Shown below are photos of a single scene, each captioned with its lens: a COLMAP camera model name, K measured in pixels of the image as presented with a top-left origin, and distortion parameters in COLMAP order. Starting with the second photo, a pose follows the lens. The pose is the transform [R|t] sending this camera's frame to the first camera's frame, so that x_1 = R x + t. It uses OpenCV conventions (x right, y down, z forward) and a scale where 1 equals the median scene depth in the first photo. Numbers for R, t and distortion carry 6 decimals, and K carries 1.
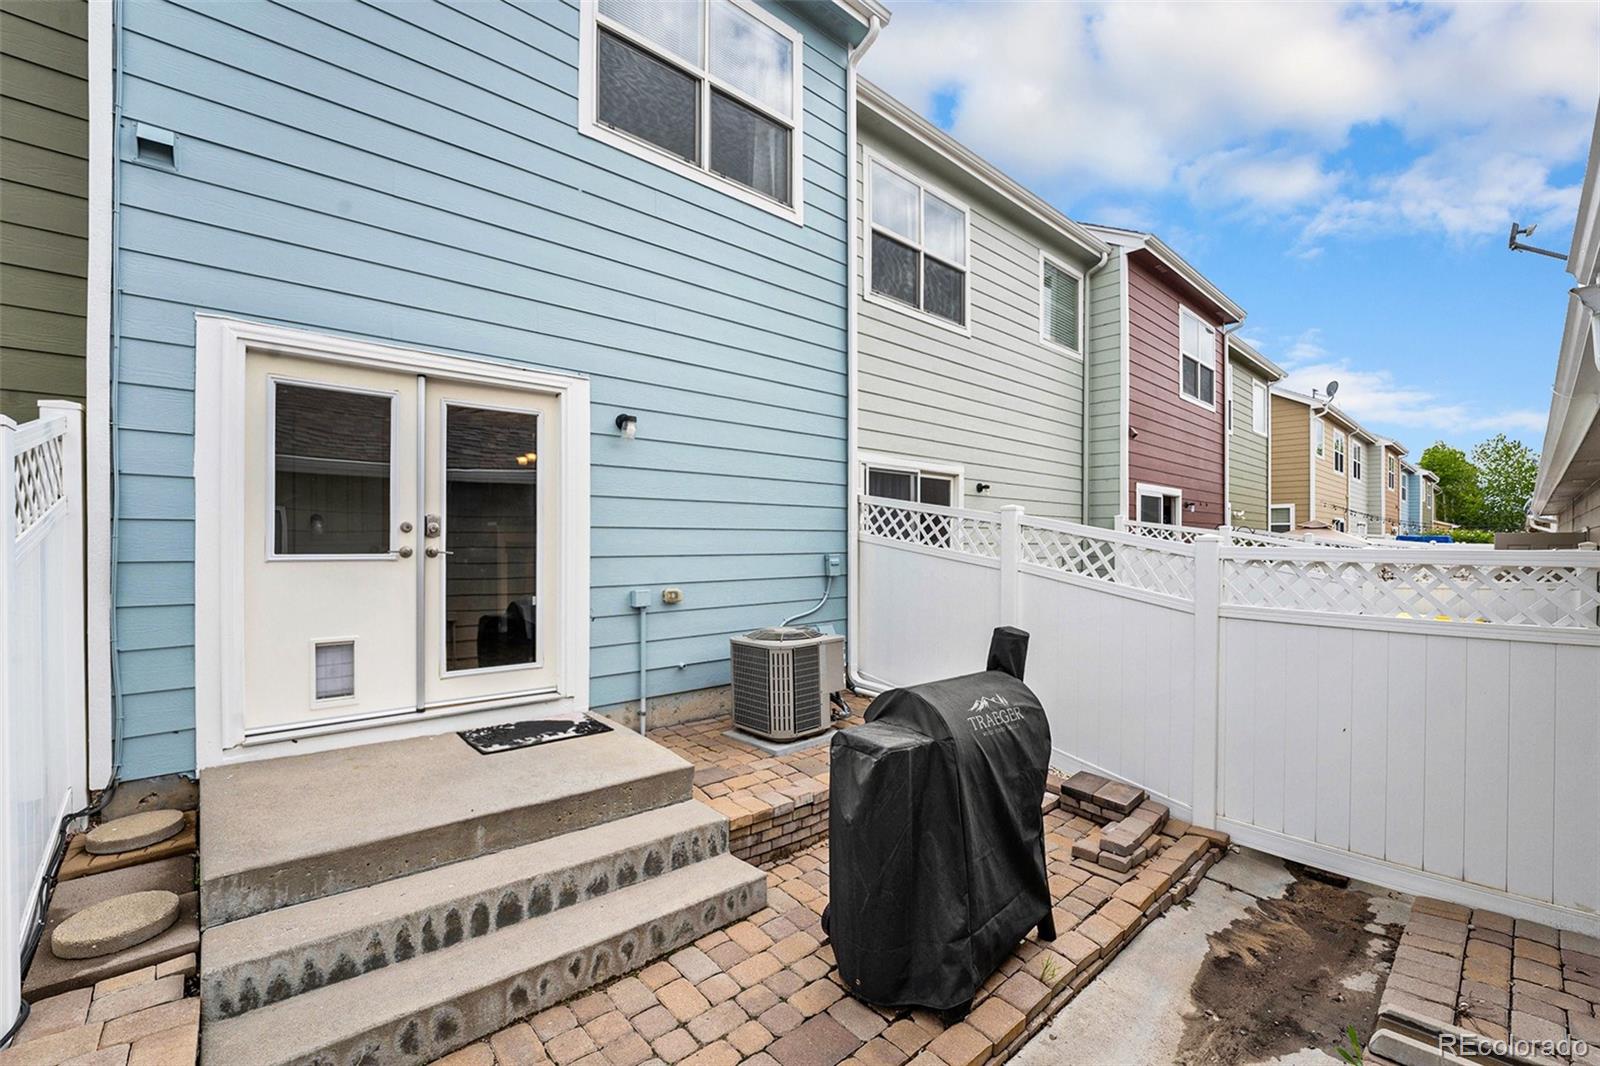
lens RADIAL K [[671.9, 0, 801.4], [0, 671.9, 541.8], [0, 0, 1]] dist [-0.019324, 0.000293]
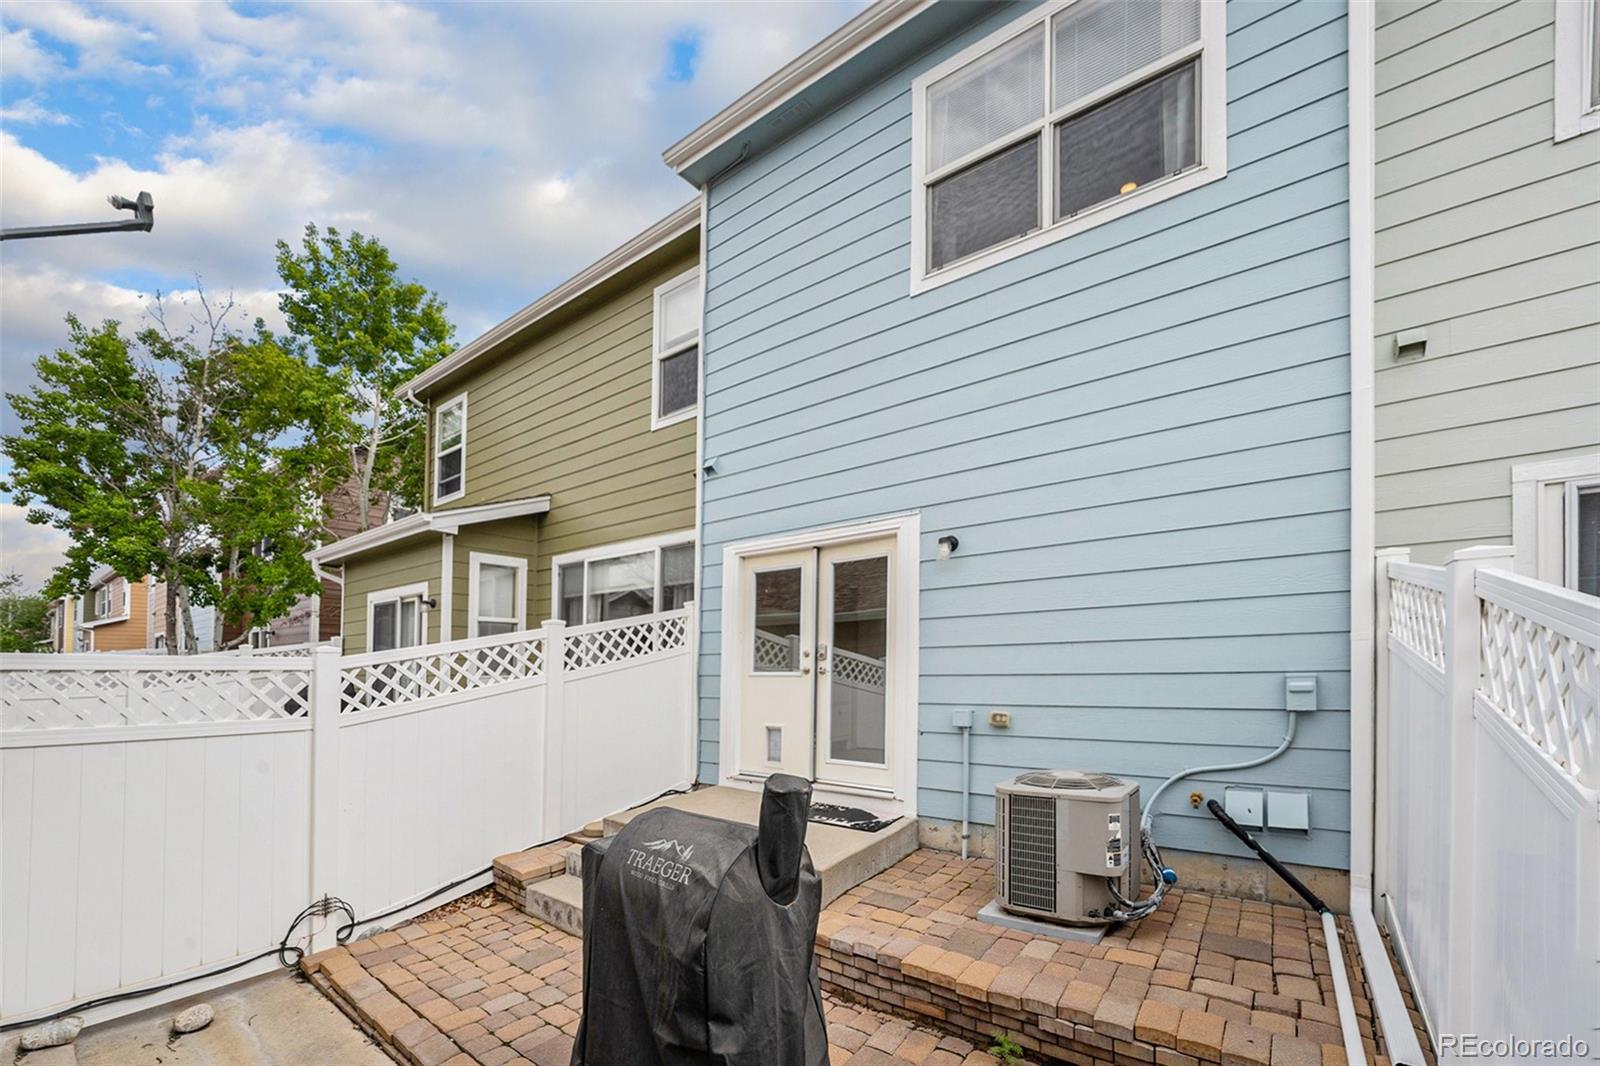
lens RADIAL K [[641.3, 0, 803.6], [0, 641.3, 650.3], [0, 0, 1]] dist [-0.021267, 0.000033]
pose [[0.193786, -0.036054, -0.980381, 0.714065], [0.010313, 0.999344, -0.034713, 0.016997], [0.980990, -0.003384, 0.194031, 0.659100]]
